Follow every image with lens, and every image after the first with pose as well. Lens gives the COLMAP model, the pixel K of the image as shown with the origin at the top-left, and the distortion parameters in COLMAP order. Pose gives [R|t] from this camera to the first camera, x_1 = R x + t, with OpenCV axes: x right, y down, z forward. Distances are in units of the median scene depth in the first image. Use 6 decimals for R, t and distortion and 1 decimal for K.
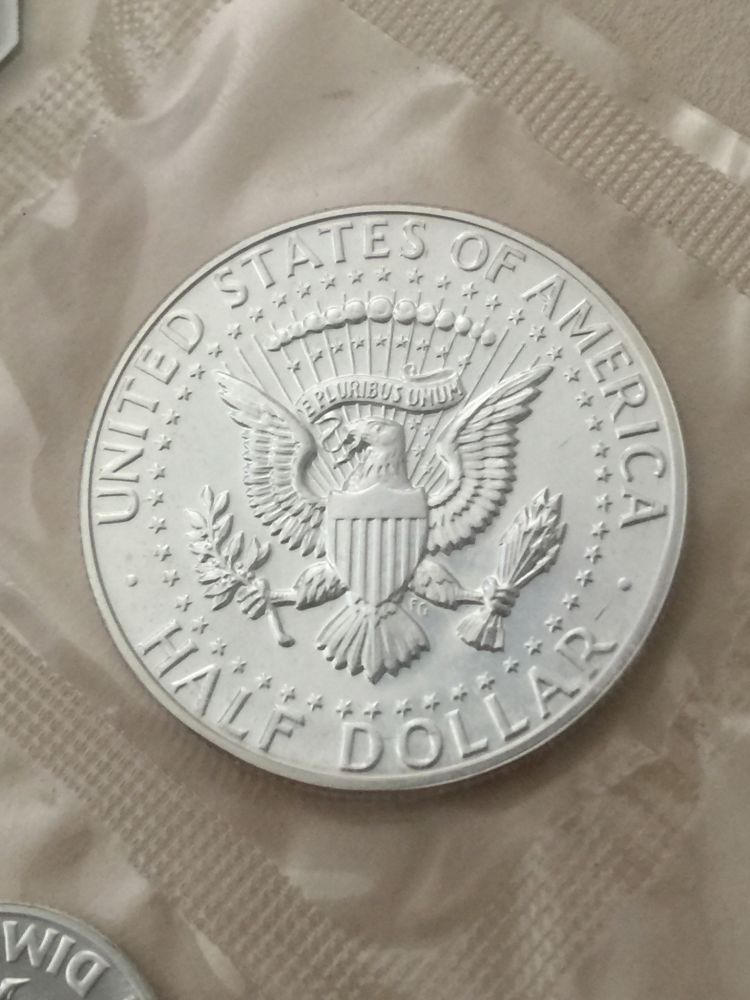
lens RADIAL K [[1855.2, 0, 375.0], [0, 1855.2, 500.0], [0, 0, 1]] dist [0.031872, -0.040972]
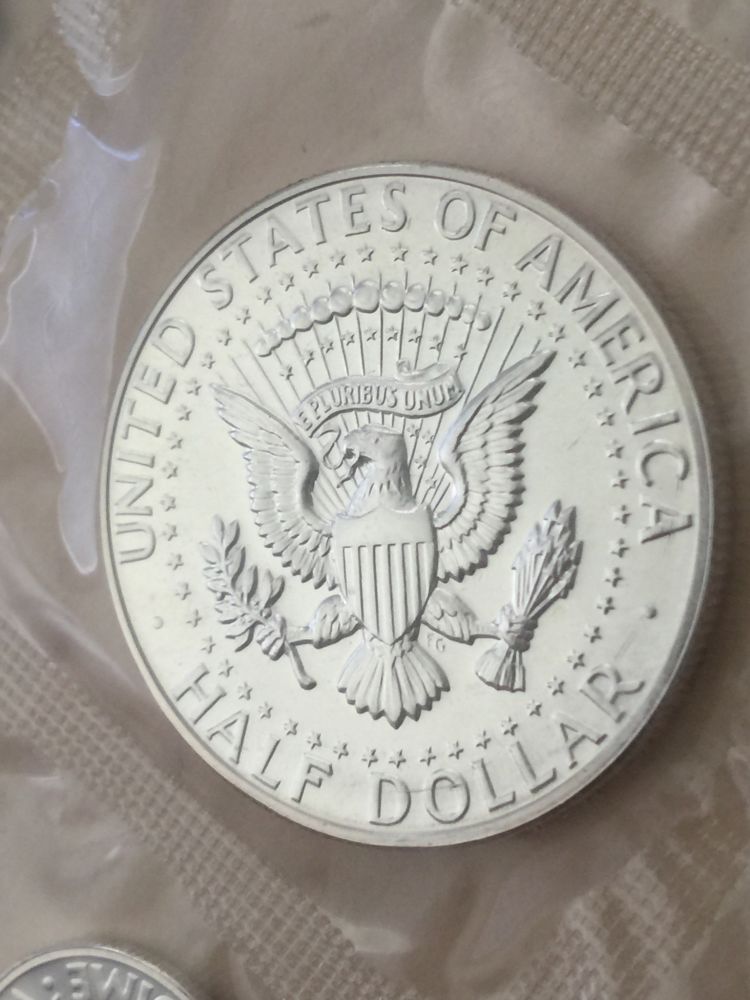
lens RADIAL K [[1855.2, 0, 375.0], [0, 1855.2, 500.0], [0, 0, 1]] dist [0.031872, -0.040972]
pose [[0.929446, -0.080261, -0.360123, 0.320966], [0.172861, 0.957028, 0.232846, -0.219328], [0.325959, -0.278669, 0.903380, 0.193078]]
